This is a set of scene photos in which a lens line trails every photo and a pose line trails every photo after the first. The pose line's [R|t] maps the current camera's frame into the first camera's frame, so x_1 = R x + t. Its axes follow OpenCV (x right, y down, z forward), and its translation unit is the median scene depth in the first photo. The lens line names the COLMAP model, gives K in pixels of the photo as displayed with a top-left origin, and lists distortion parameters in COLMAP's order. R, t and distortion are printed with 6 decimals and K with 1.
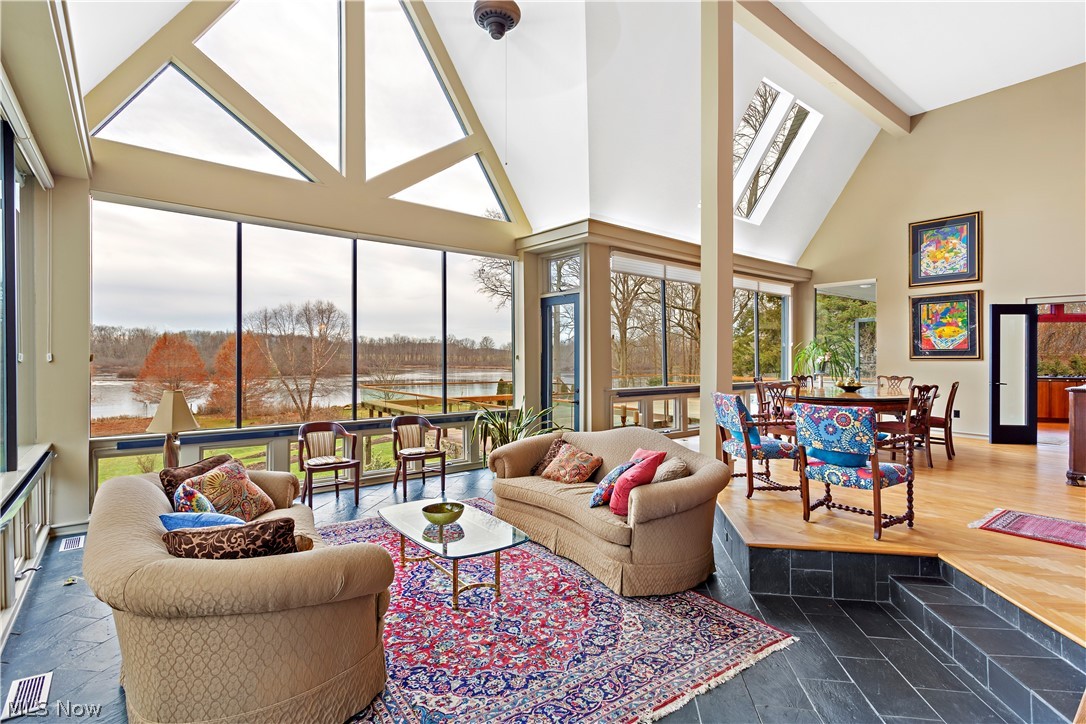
lens RADIAL K [[525.5, 0, 539.3], [0, 525.5, 362.3], [0, 0, 1]] dist [0.000099, 0.000987]
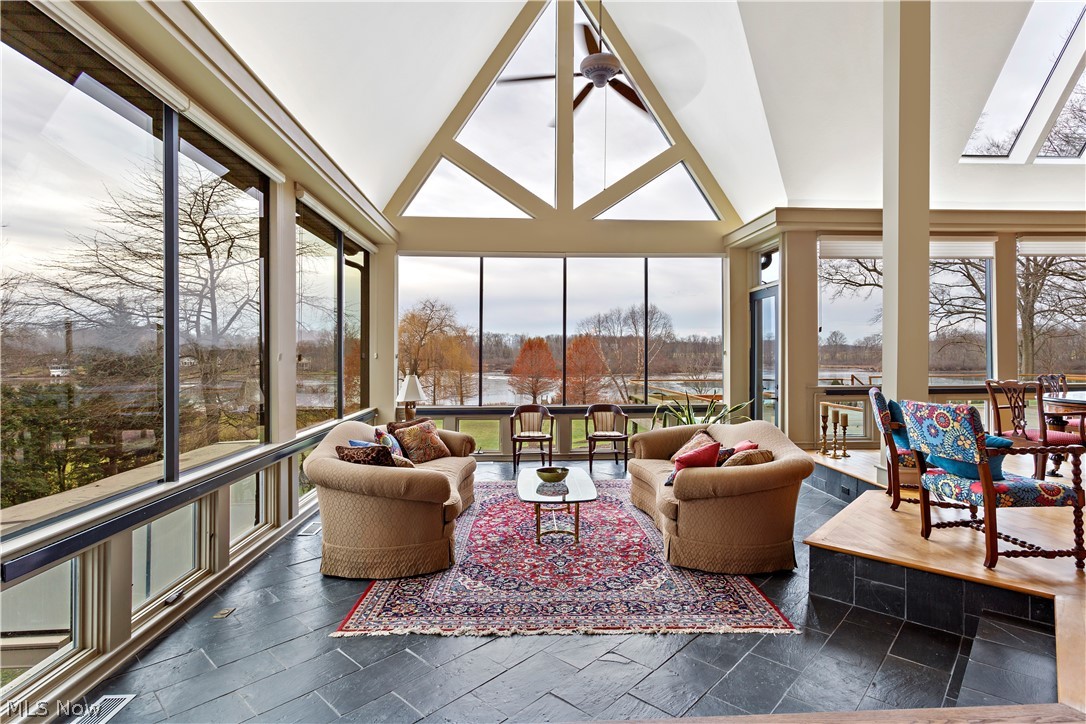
lens RADIAL K [[528.8, 0, 540.0], [0, 528.8, 358.3], [0, 0, 1]] dist [0.002484, -0.009238]
pose [[0.818657, -0.006964, -0.574240, 0.503612], [0.004005, 0.999971, -0.006417, 0.011789], [0.574269, 0.002953, 0.818662, -0.069795]]
